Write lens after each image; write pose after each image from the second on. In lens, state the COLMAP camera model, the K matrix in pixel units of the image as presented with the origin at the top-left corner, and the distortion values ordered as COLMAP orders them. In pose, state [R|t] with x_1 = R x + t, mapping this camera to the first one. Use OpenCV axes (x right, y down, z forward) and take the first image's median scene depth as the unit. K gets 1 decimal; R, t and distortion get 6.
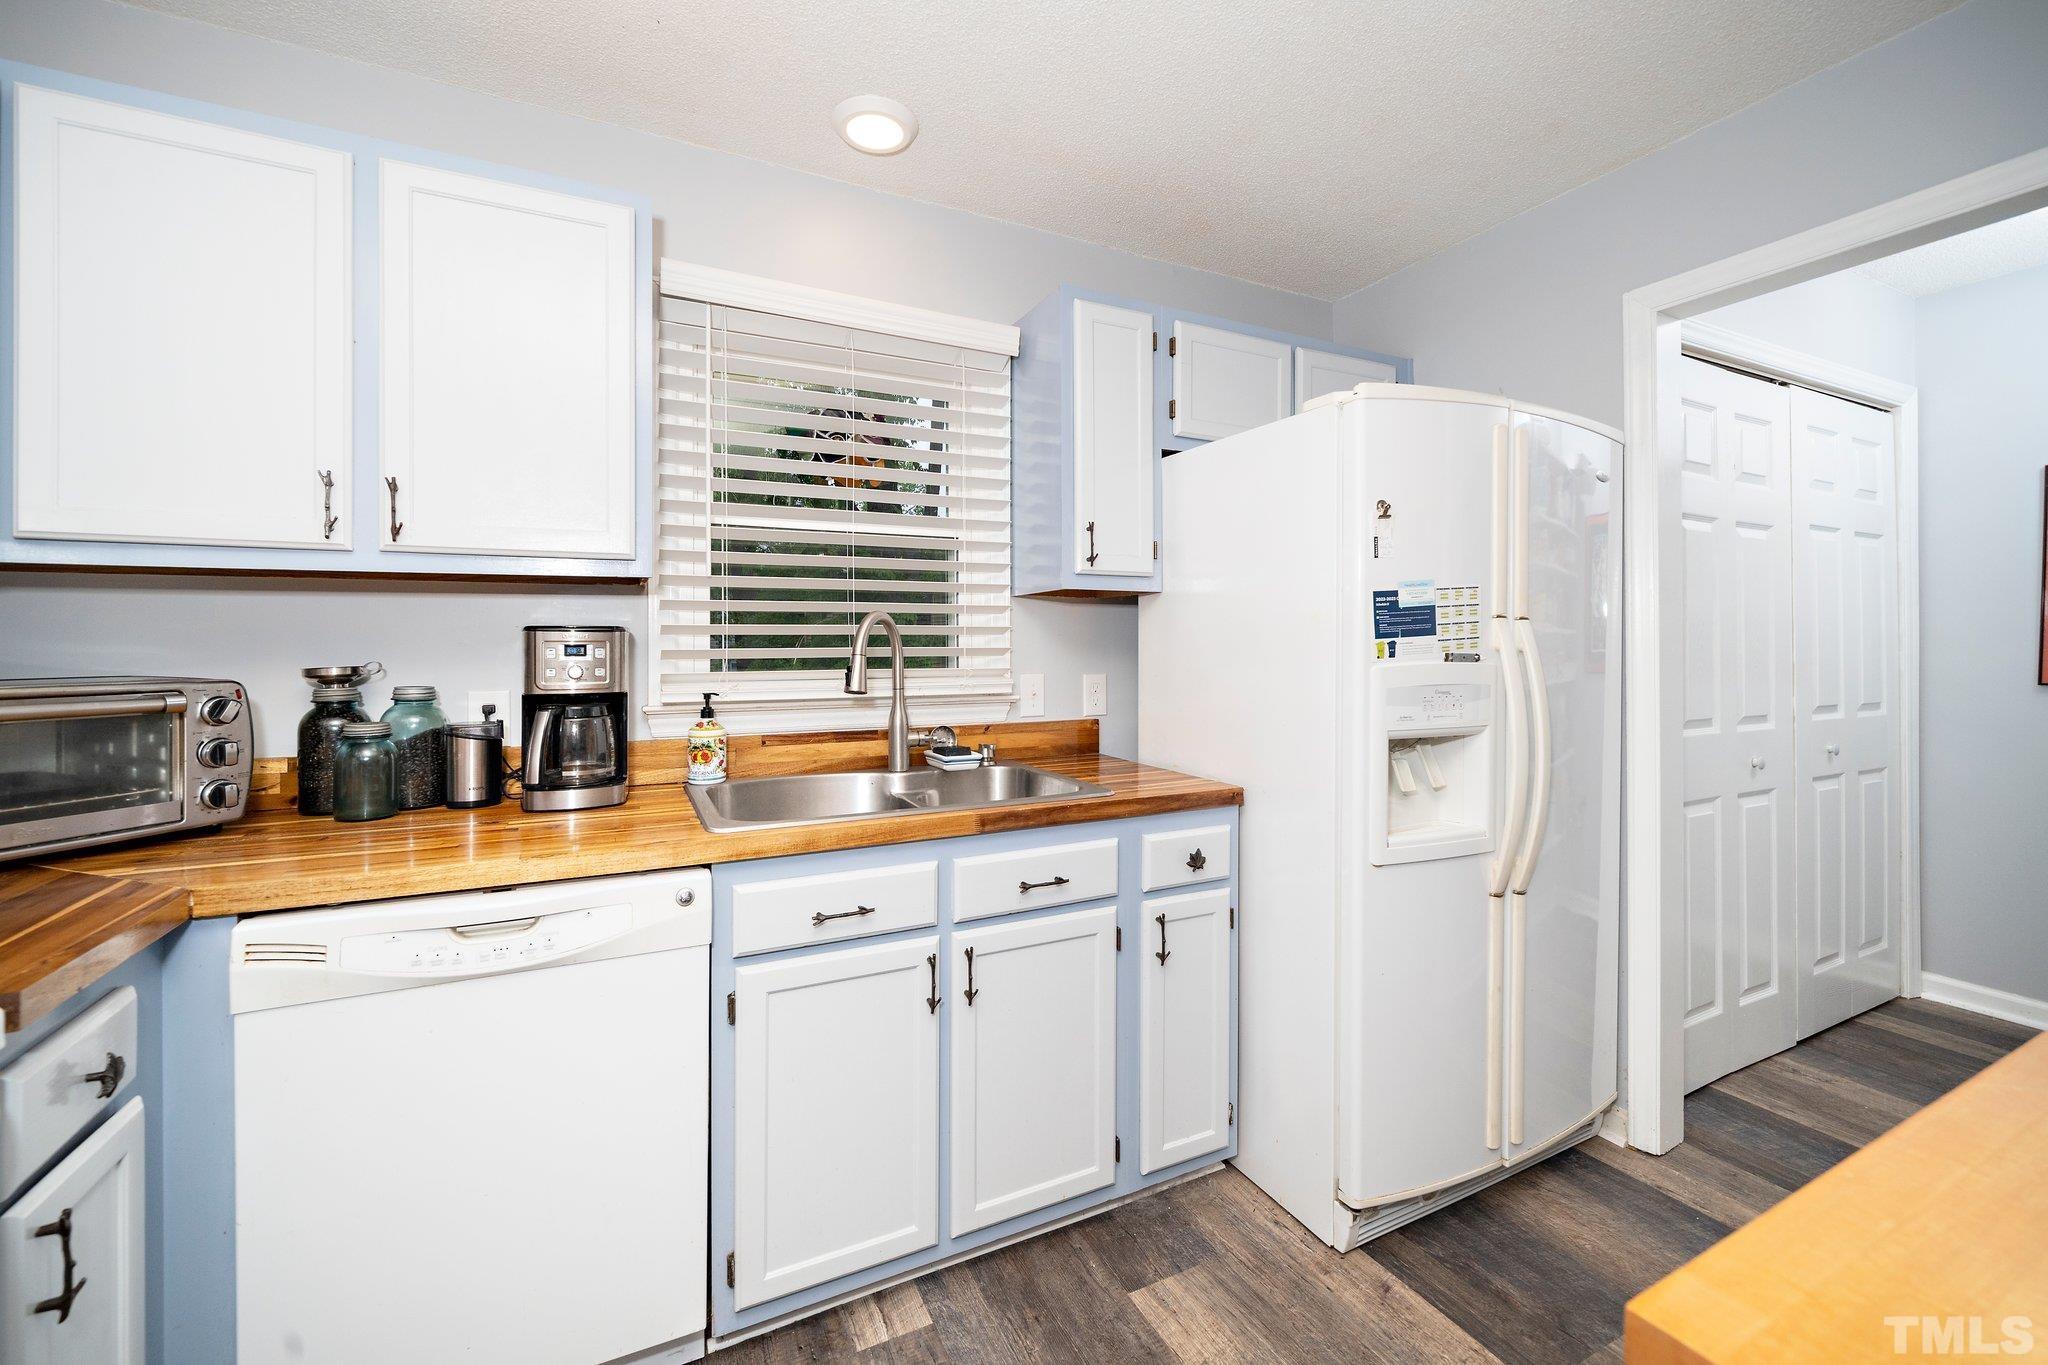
lens RADIAL K [[829.7, 0, 1026.2], [0, 829.7, 646.6], [0, 0, 1]] dist [-0.000488, -0.000001]
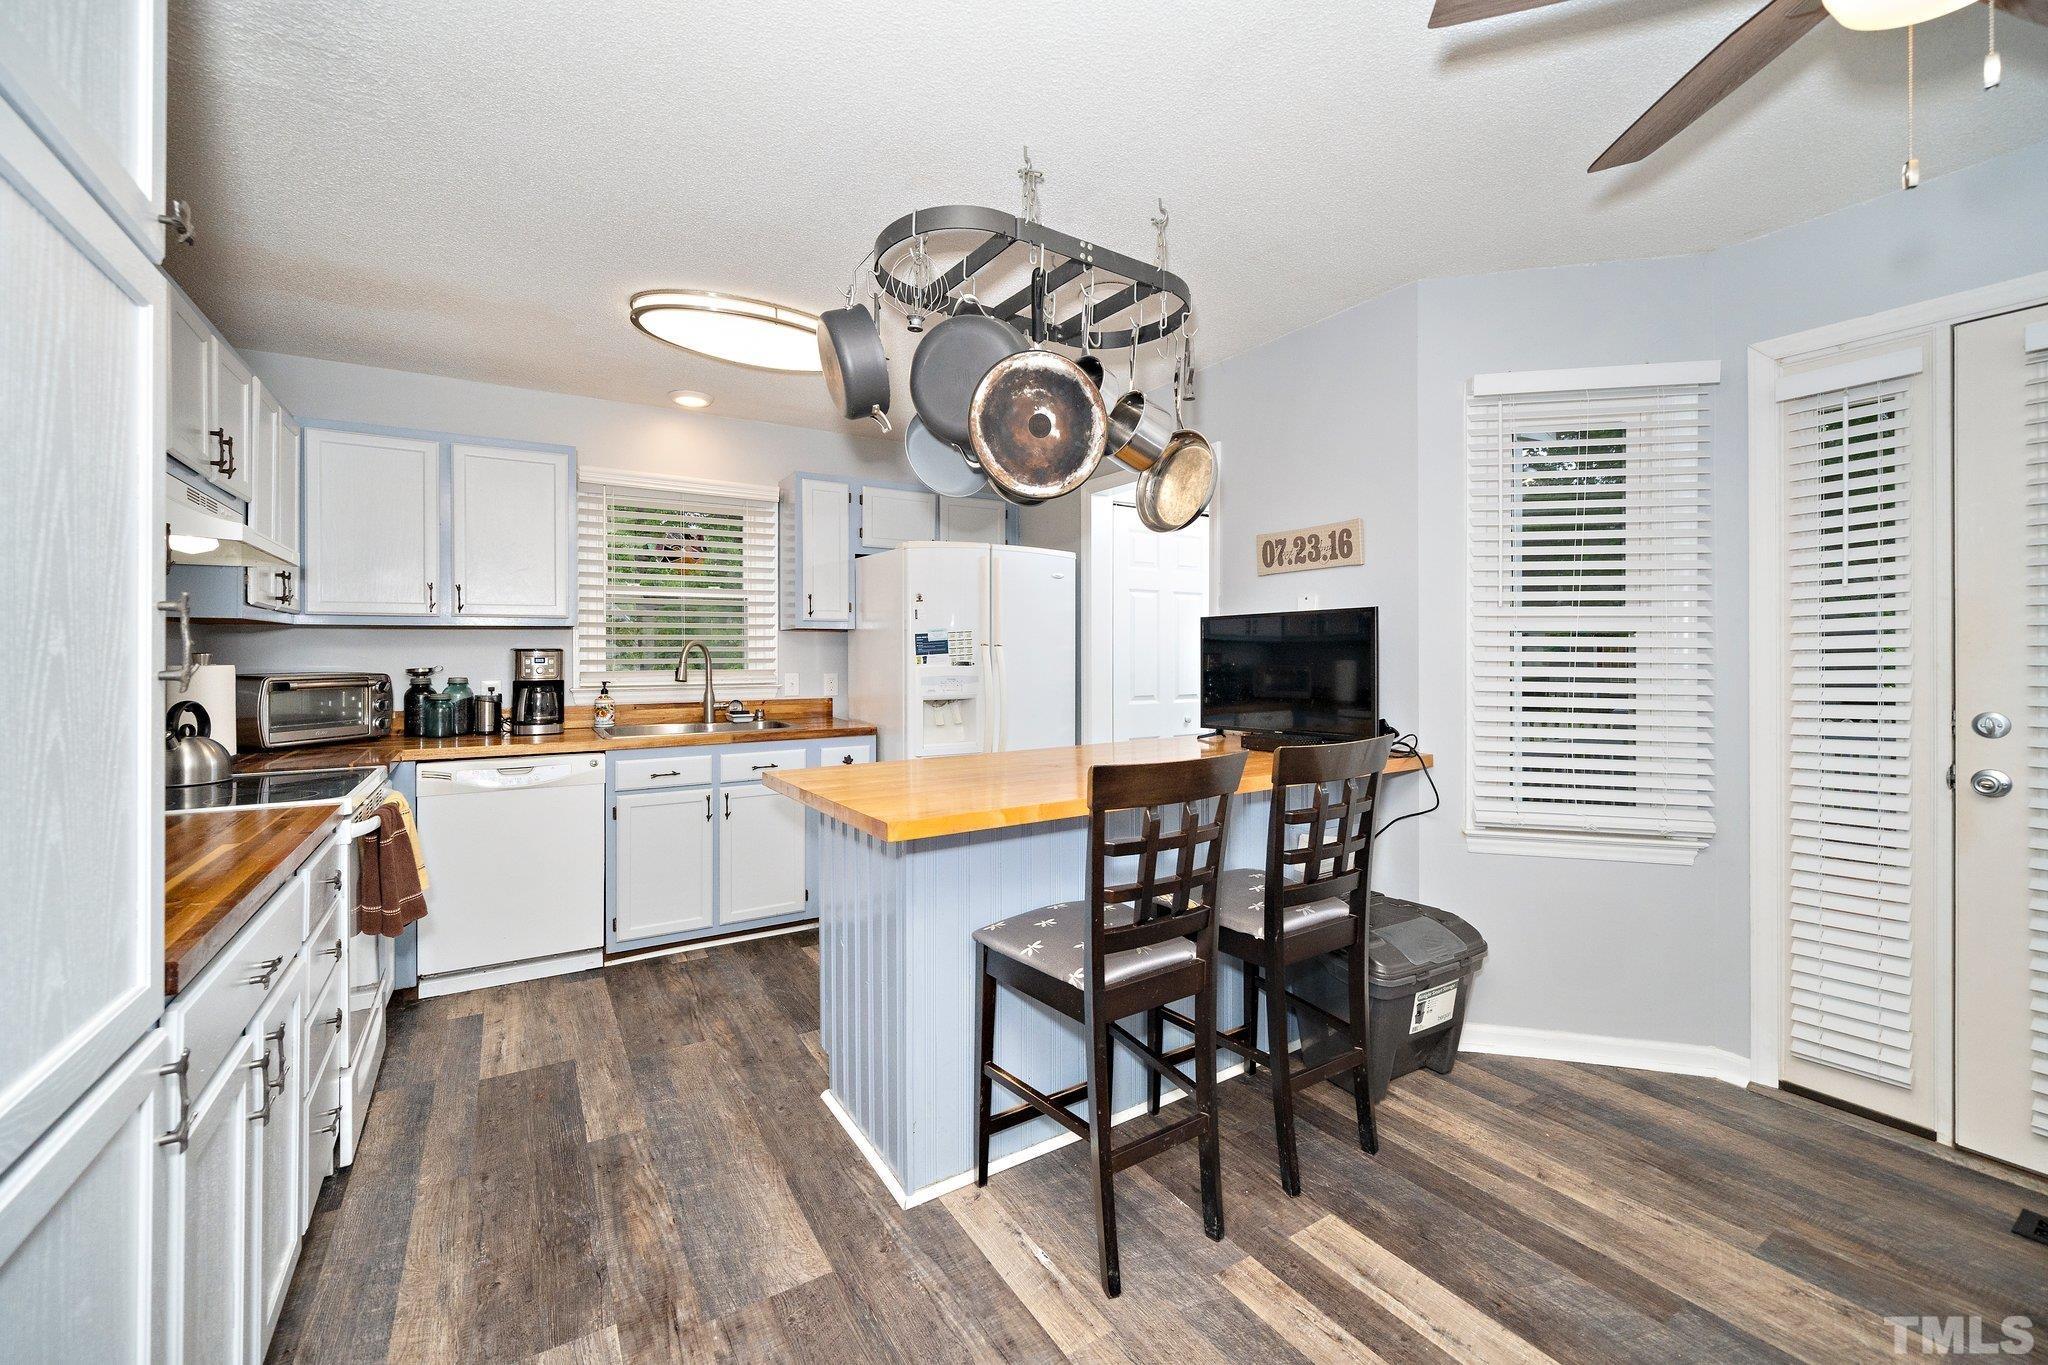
lens RADIAL K [[829.7, 0, 1031.0], [0, 829.7, 657.4], [0, 0, 1]] dist [-0.000488, -0.000001]
pose [[0.994733, 0.000374, 0.102499, 0.466887], [-0.000789, 0.999992, 0.004007, -0.011565], [-0.102497, -0.004067, 0.994725, -1.178313]]
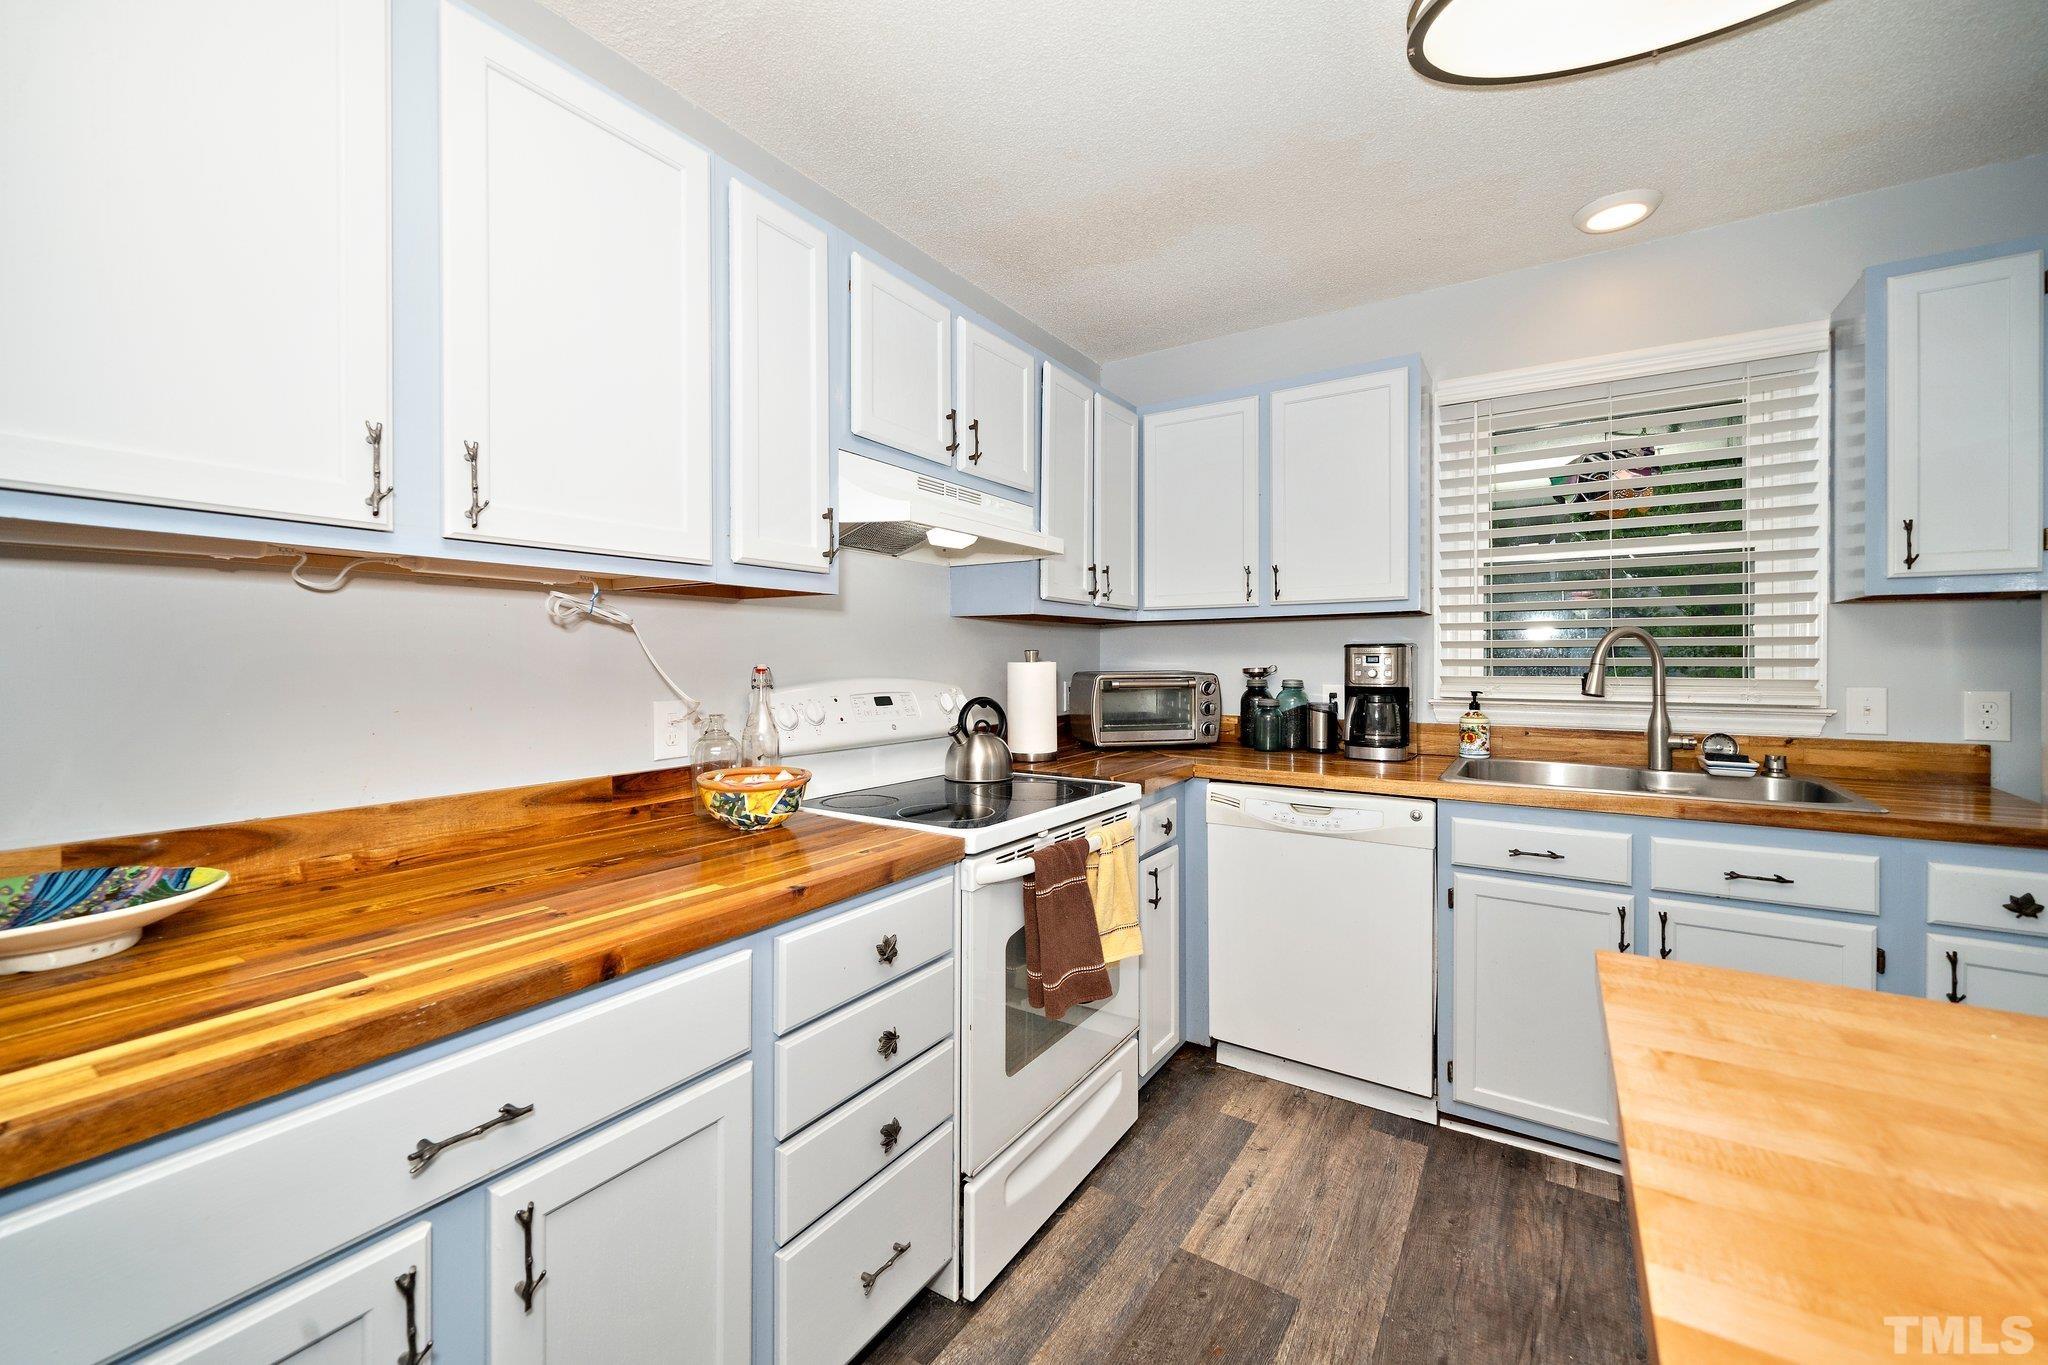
lens RADIAL K [[829.7, 0, 1002.6], [0, 829.7, 662.1], [0, 0, 1]] dist [-0.000488, -0.000001]
pose [[0.498002, 0.008213, -0.867137, 0.438196], [0.001341, 0.999947, 0.010241, -0.006836], [0.867175, -0.006263, 0.497965, -0.365853]]
